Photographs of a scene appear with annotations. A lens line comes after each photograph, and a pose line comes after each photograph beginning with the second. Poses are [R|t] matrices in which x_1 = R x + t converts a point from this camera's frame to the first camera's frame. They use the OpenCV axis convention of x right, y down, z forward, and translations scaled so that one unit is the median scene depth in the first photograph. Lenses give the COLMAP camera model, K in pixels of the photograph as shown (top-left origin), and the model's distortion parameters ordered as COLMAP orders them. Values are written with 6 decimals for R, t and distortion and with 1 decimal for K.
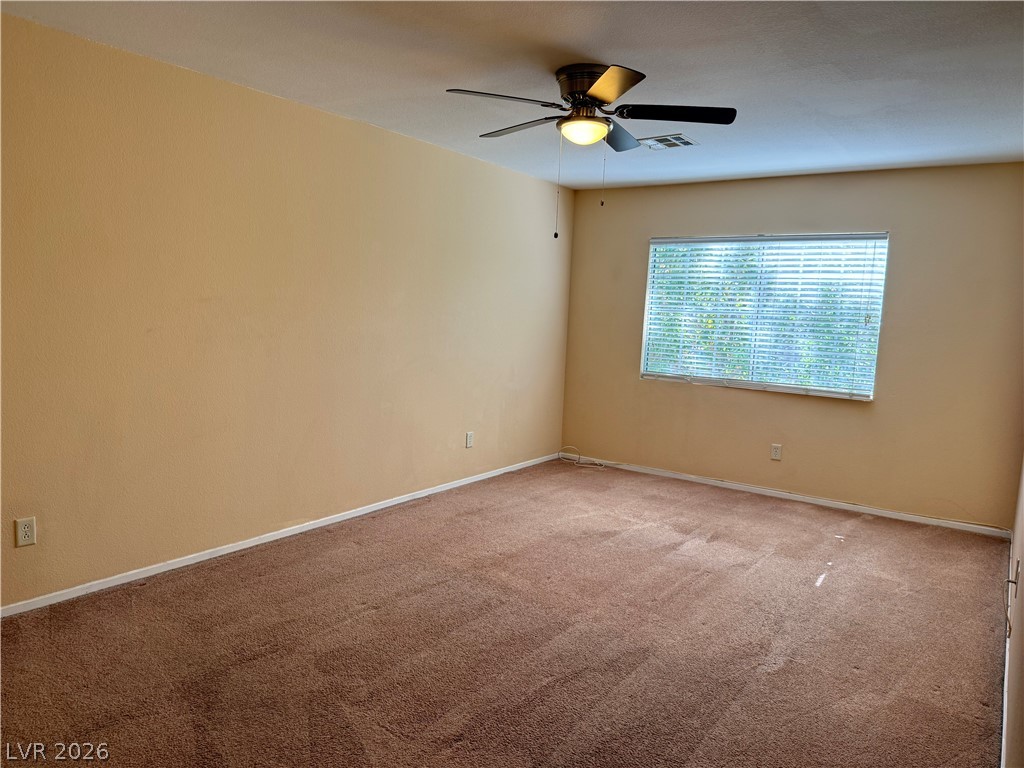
lens RADIAL K [[724.5, 0, 512.0], [0, 724.5, 384.0], [0, 0, 1]] dist [0.161695, -0.318745]
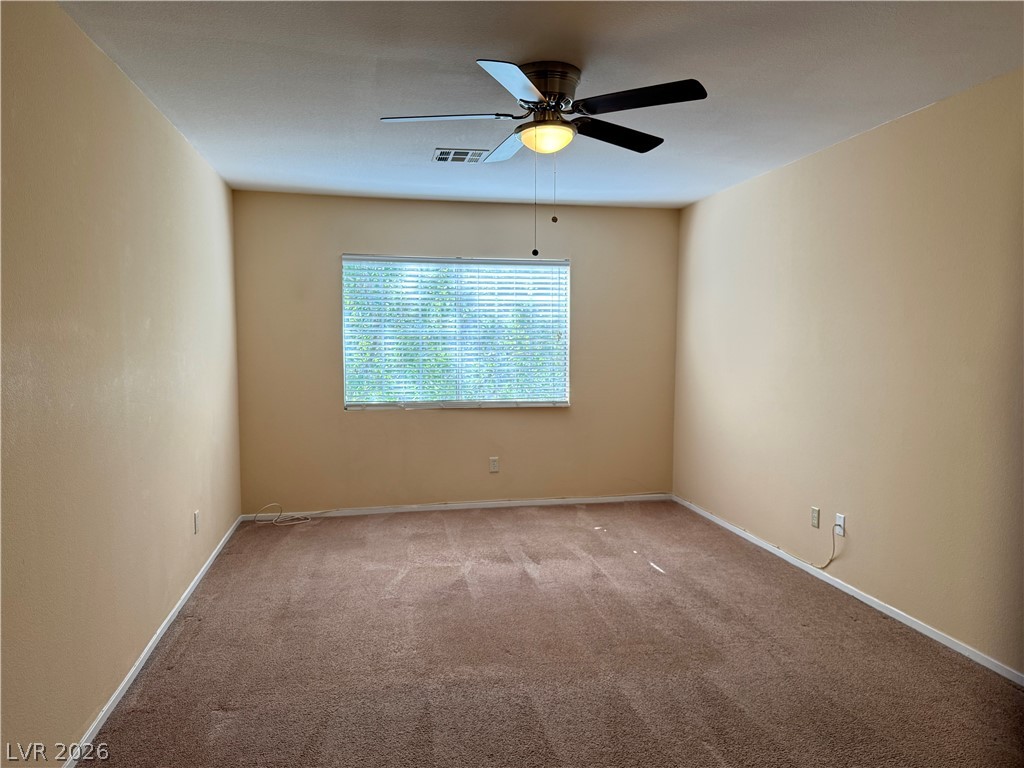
lens RADIAL K [[724.5, 0, 512.0], [0, 724.5, 384.0], [0, 0, 1]] dist [0.161695, -0.318745]
pose [[0.678853, -0.089638, 0.728782, -0.366070], [0.104815, 0.994186, 0.024649, -0.044584], [-0.726755, 0.059654, 0.684302, 0.263585]]
